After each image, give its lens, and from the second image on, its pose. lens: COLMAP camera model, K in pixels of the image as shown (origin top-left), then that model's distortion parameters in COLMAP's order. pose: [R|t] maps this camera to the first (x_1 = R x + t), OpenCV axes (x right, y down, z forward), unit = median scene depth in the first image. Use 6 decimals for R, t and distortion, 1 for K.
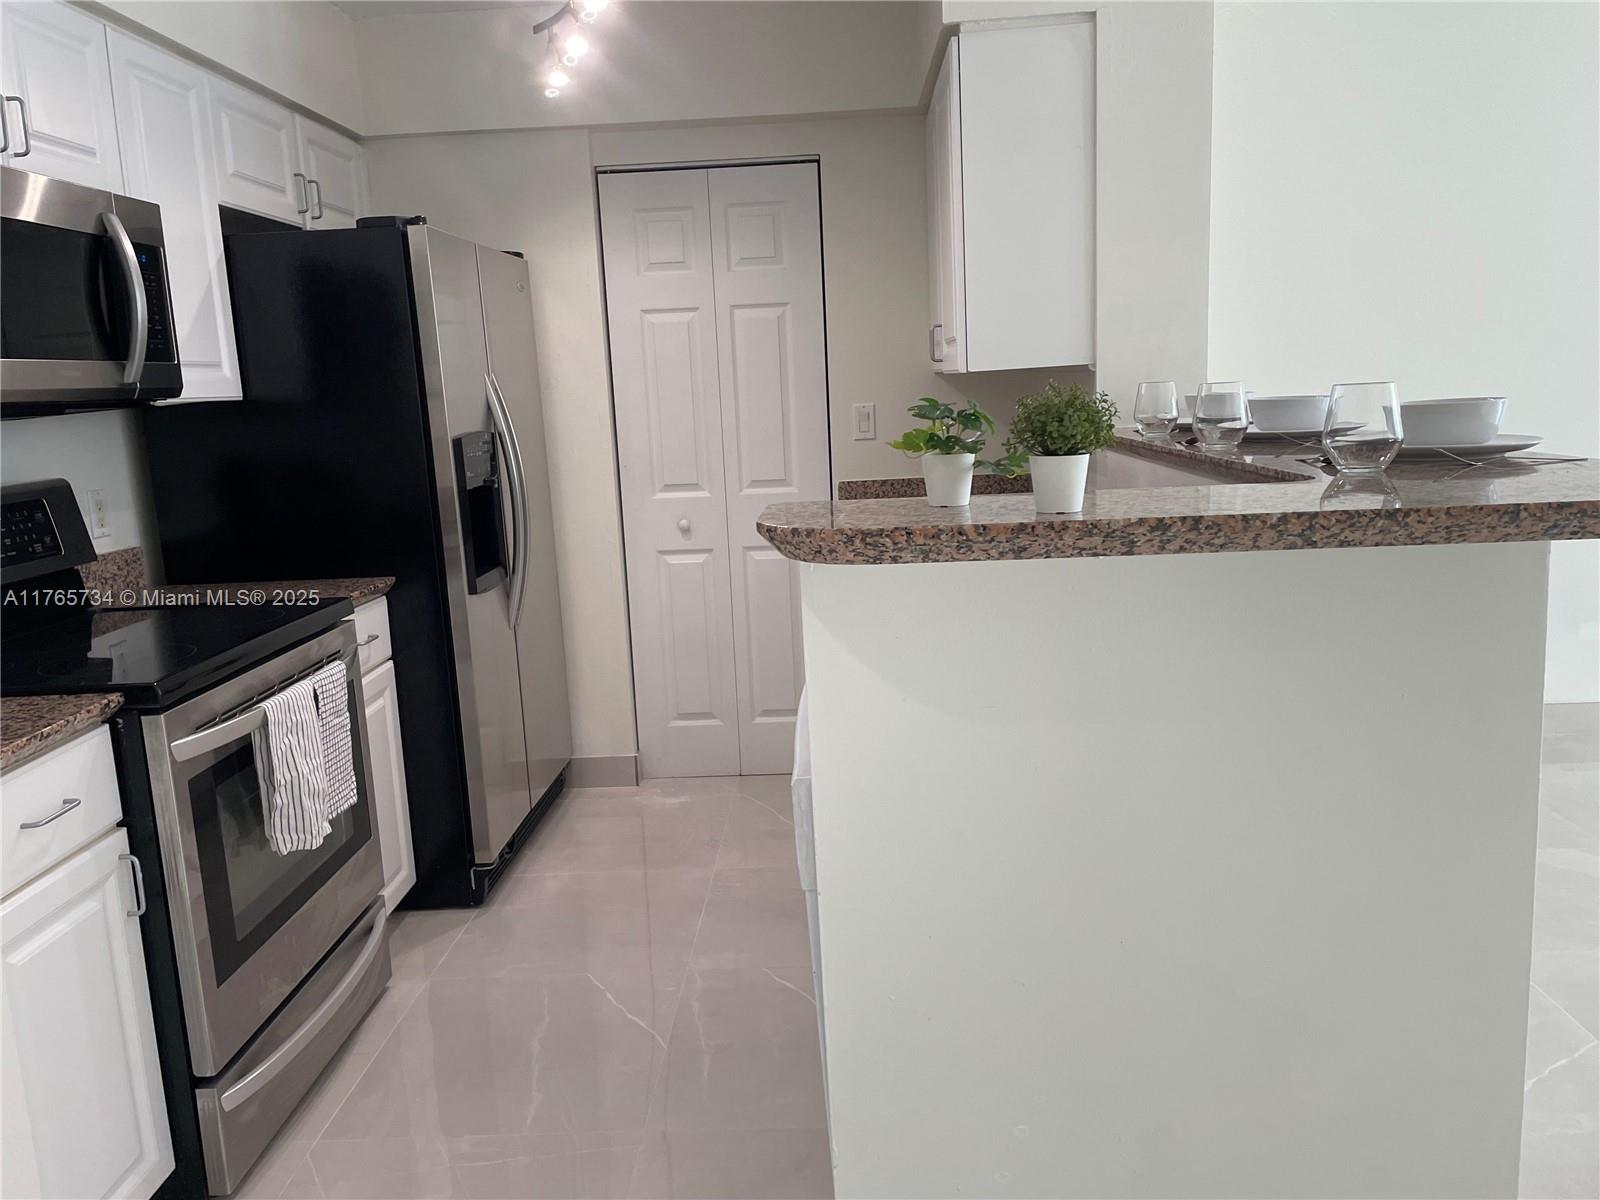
lens RADIAL K [[1210.0, 0, 800.0], [0, 1210.0, 600.0], [0, 0, 1]] dist [0.010625, -0.001799]
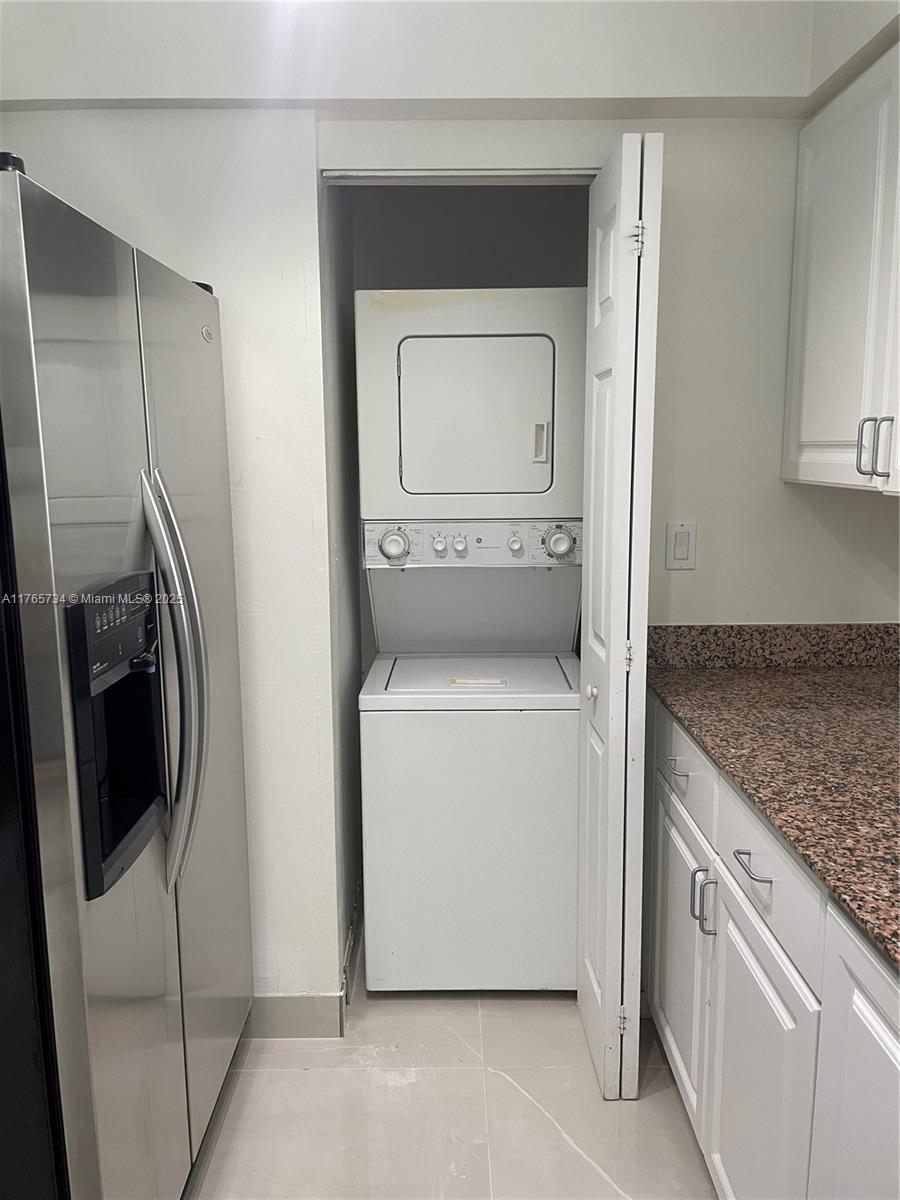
lens RADIAL K [[907.5, 0, 449.2], [0, 907.5, 578.8], [0, 0, 1]] dist [0.010625, -0.001799]
pose [[0.998154, 0.034372, 0.050062, -0.132859], [-0.032695, 0.998889, -0.033934, -0.124602], [-0.051173, 0.032235, 0.998169, 0.557929]]
